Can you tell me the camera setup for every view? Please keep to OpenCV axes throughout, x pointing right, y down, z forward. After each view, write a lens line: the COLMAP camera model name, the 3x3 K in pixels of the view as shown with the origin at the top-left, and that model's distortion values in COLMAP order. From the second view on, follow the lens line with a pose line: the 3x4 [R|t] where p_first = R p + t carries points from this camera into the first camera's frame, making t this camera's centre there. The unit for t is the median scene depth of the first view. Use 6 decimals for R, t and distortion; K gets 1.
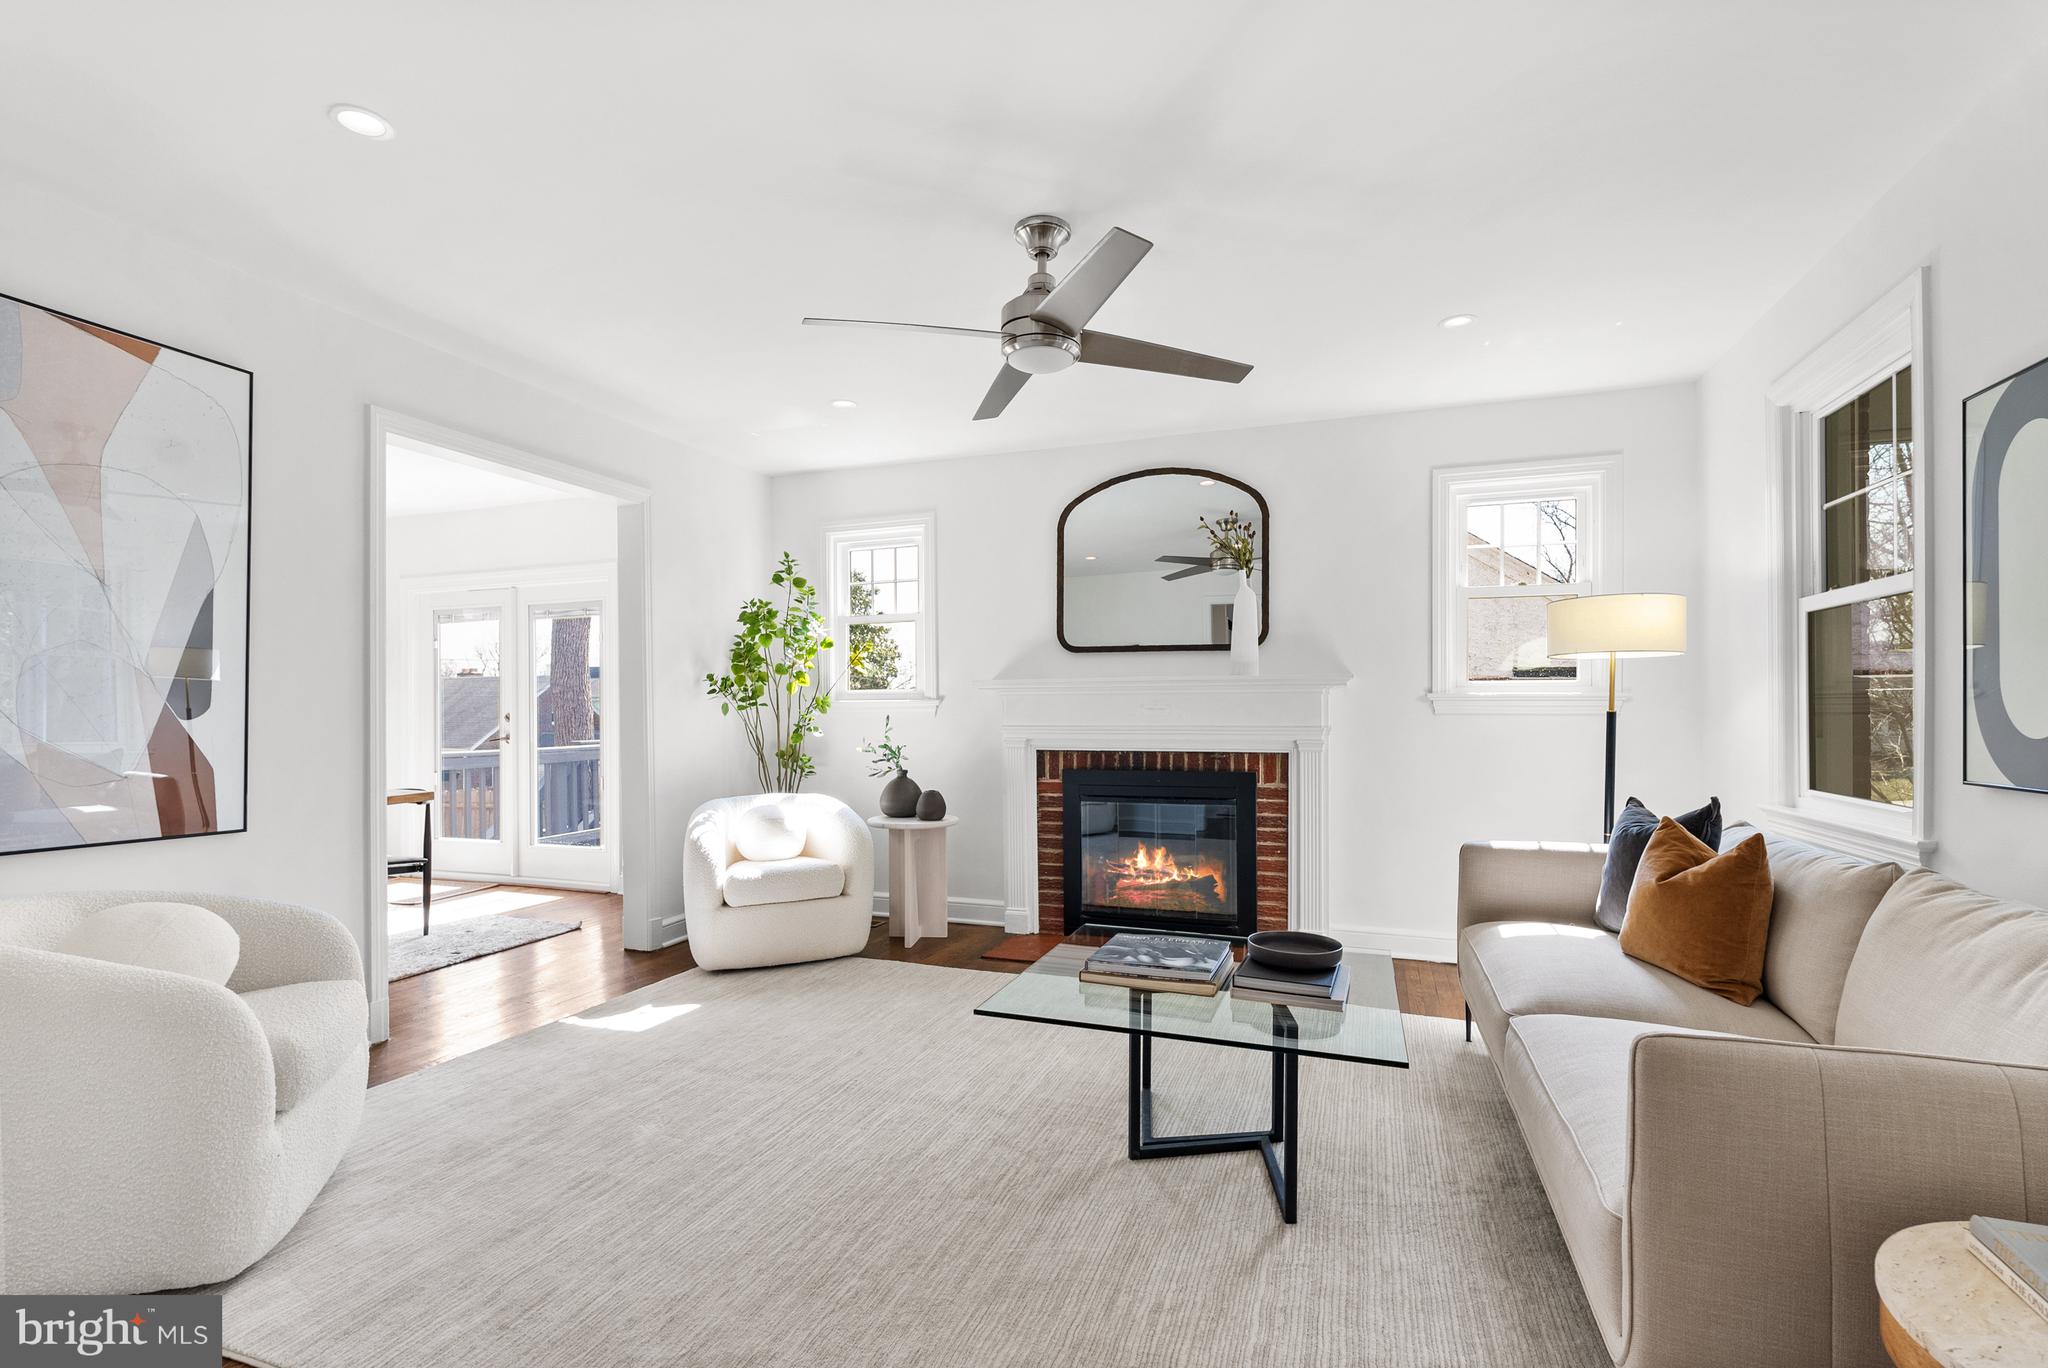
lens RADIAL K [[915.9, 0, 1028.5], [0, 915.9, 709.5], [0, 0, 1]] dist [-0.002201, -0.000238]
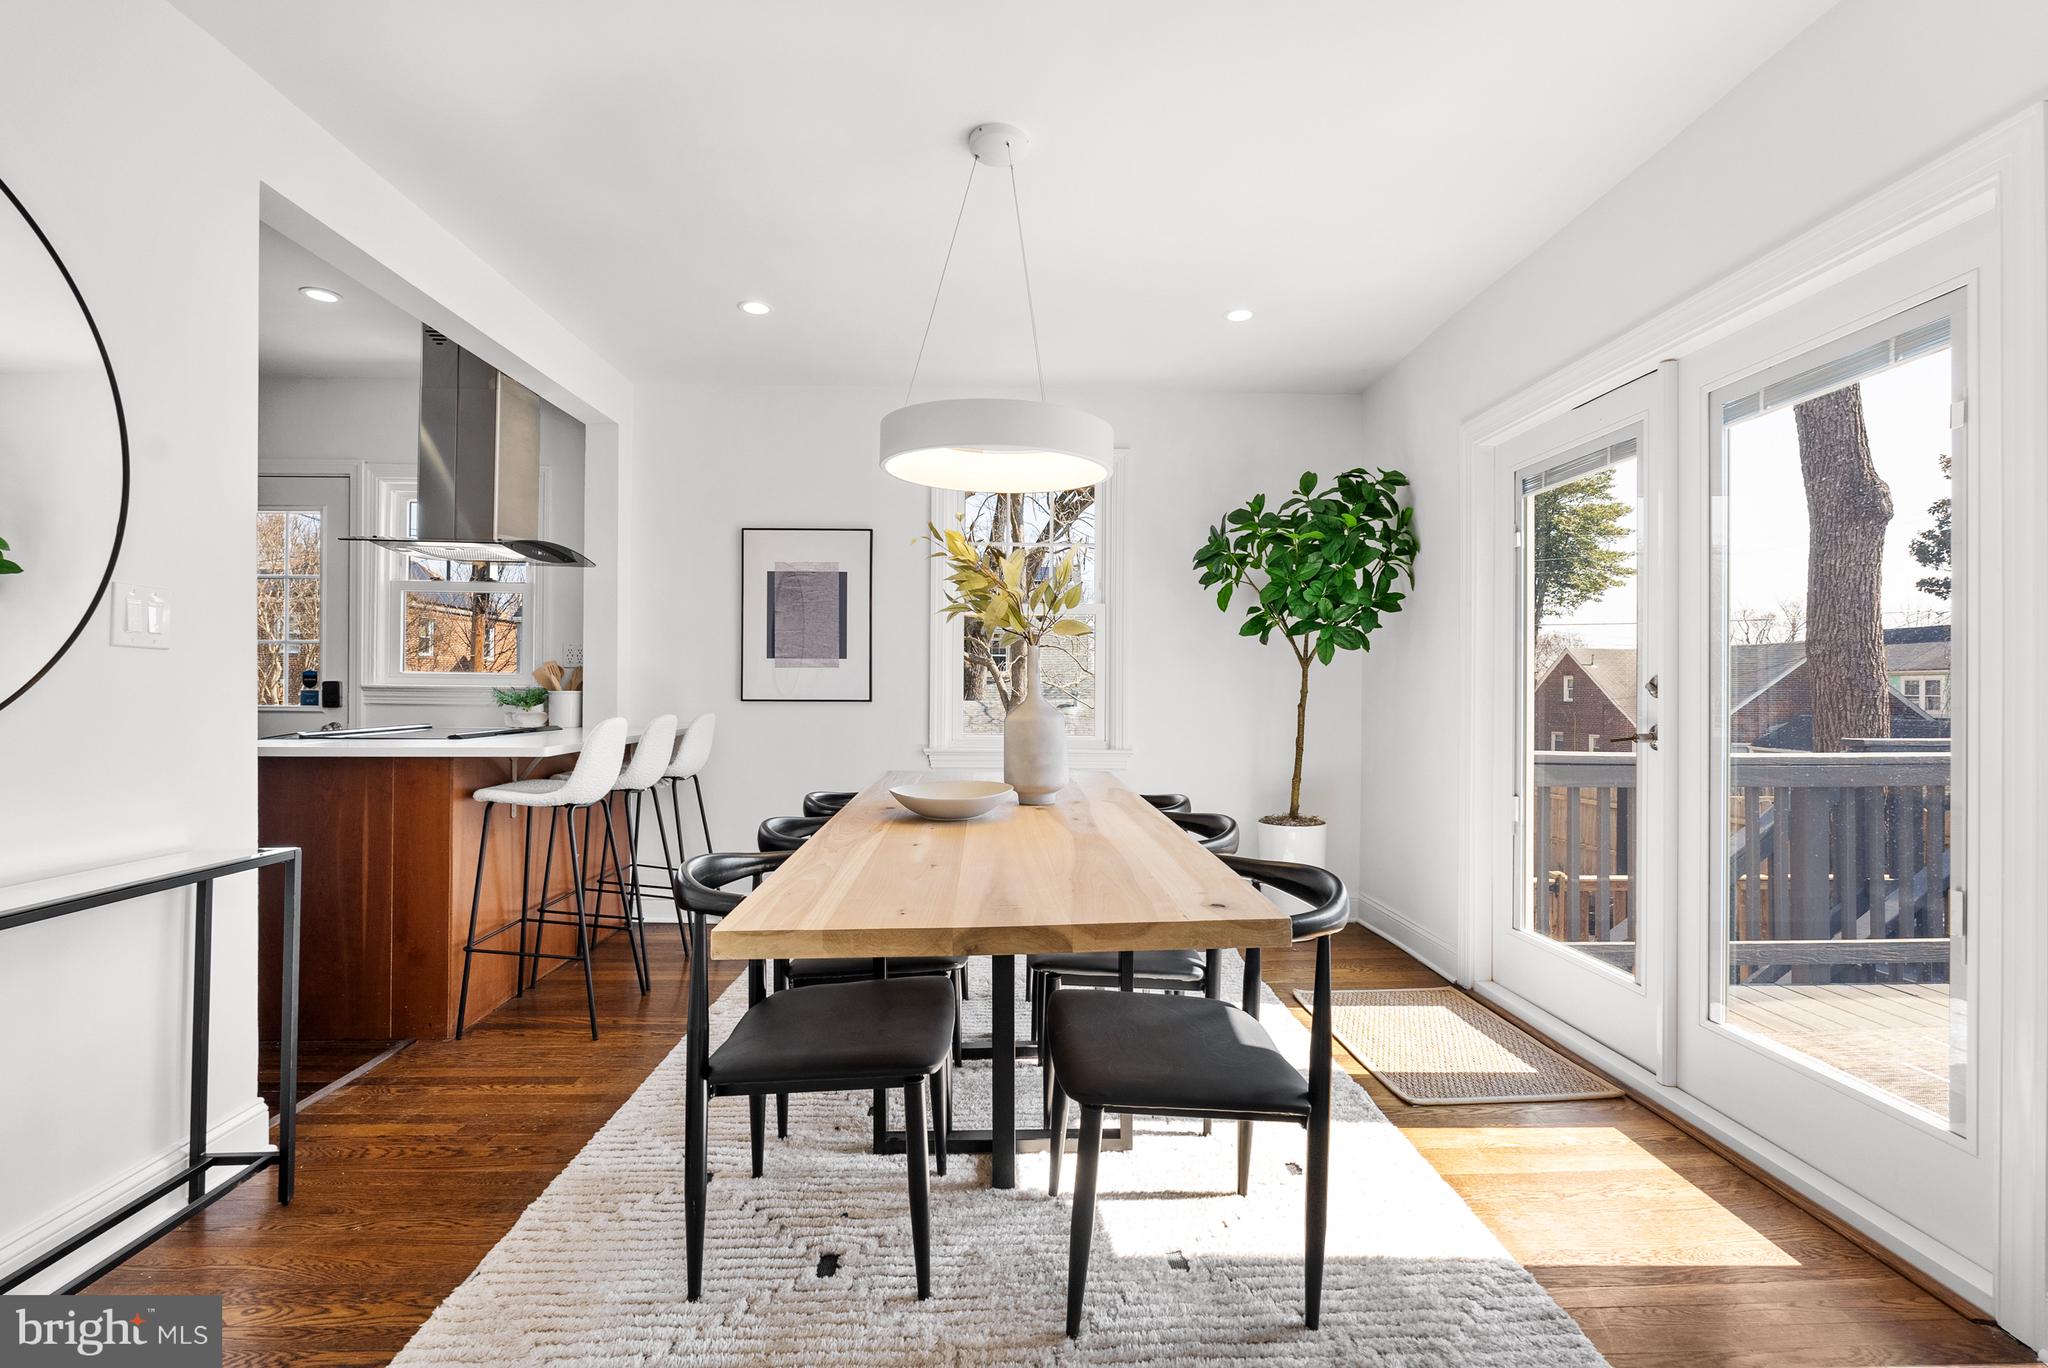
lens RADIAL K [[918.3, 0, 1028.3], [0, 918.3, 689.9], [0, 0, 1]] dist [-0.003107, -0.000311]
pose [[0.369582, 0.009449, -0.929150, -0.381794], [-0.005304, 0.999953, 0.008060, 0.011177], [0.929183, 0.001949, 0.369615, 0.770484]]
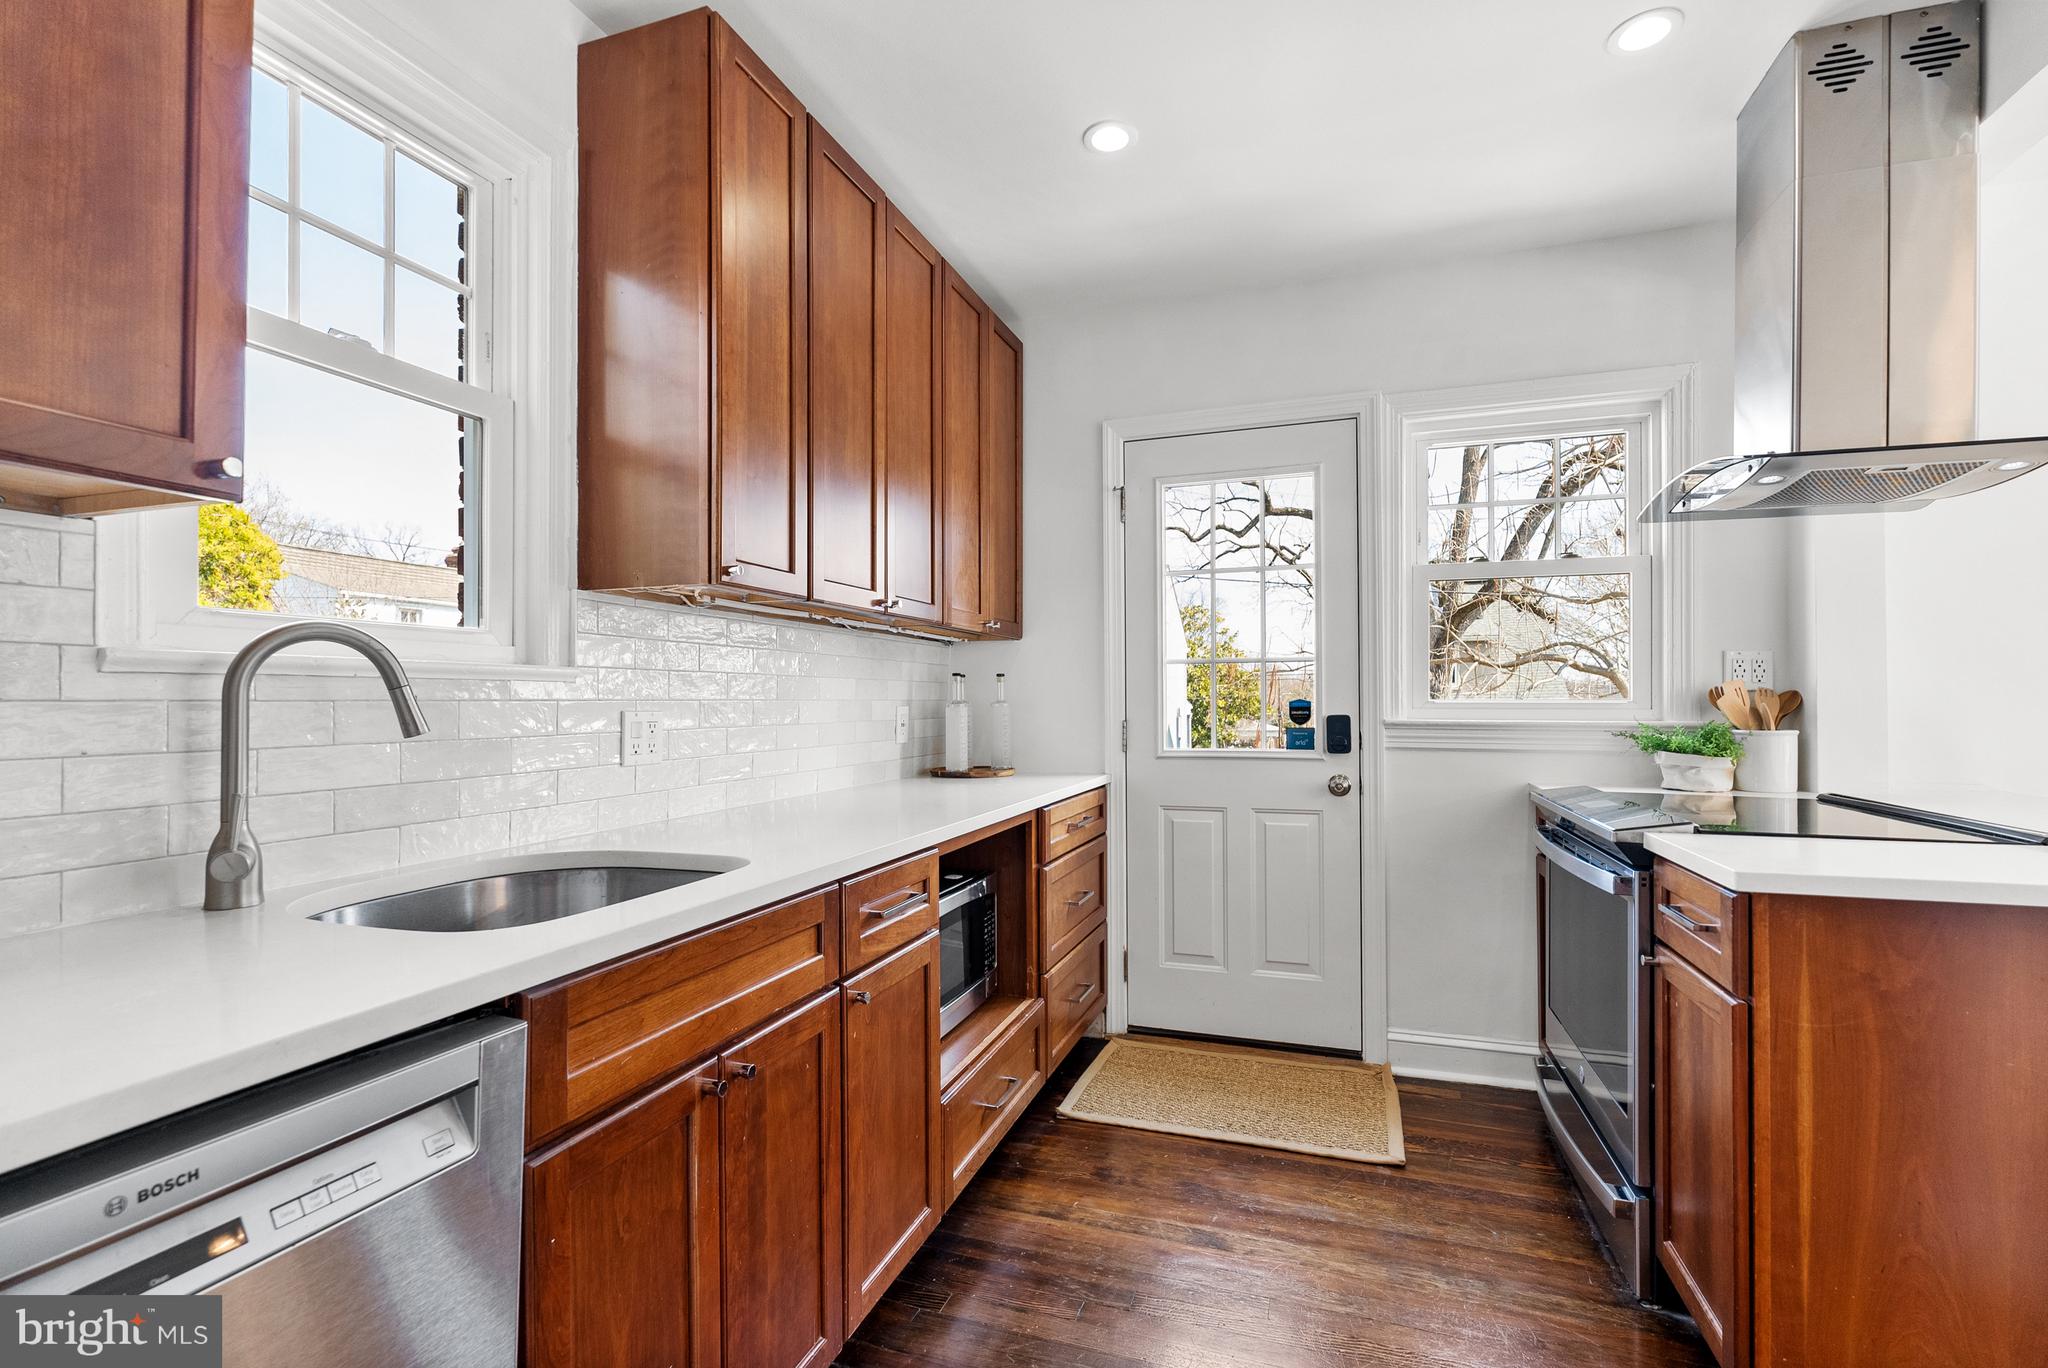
lens RADIAL K [[906.3, 0, 1023.3], [0, 906.3, 693.5], [0, 0, 1]] dist [-0.001262, -0.000164]
pose [[0.003913, -0.003676, -0.999986, -0.853949], [0.005760, 0.999977, -0.003654, 0.000331], [0.999976, -0.005746, 0.003934, 0.260450]]
